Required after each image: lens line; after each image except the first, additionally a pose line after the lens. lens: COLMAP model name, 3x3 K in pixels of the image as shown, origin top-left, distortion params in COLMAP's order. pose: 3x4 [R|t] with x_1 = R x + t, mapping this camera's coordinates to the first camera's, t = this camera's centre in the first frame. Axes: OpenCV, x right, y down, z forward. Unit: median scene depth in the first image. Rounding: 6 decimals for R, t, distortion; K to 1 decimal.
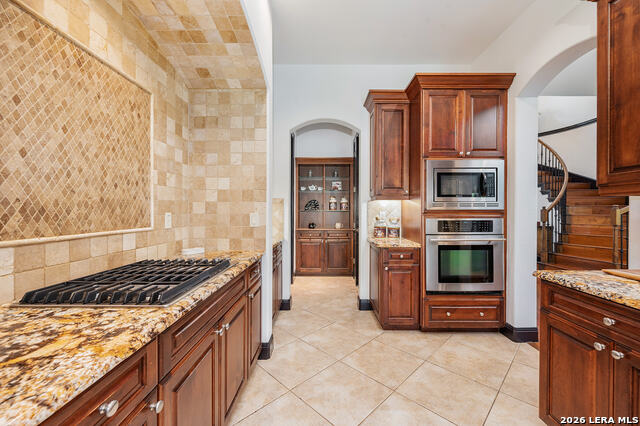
lens RADIAL K [[256.0, 0, 320.0], [0, 256.0, 211.0], [0, 0, 1]] dist [-0.000499, -0.000115]
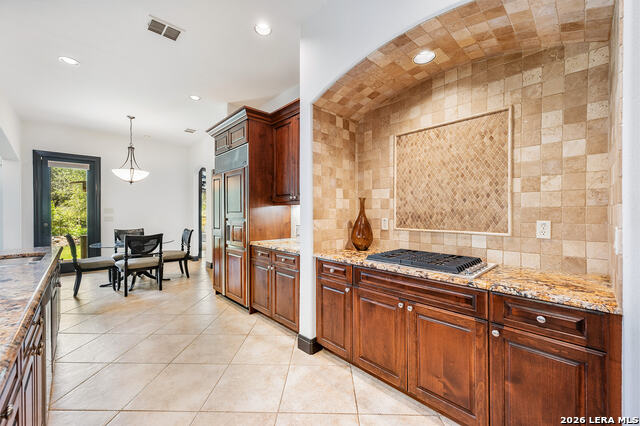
lens RADIAL K [[256.0, 0, 319.6], [0, 256.0, 213.0], [0, 0, 1]] dist [-0.000499, -0.000115]
pose [[-0.721182, 0.006651, -0.692714, 0.815573], [0.001978, 0.999970, 0.007542, -0.039886], [0.692743, 0.004069, -0.721173, 1.528654]]
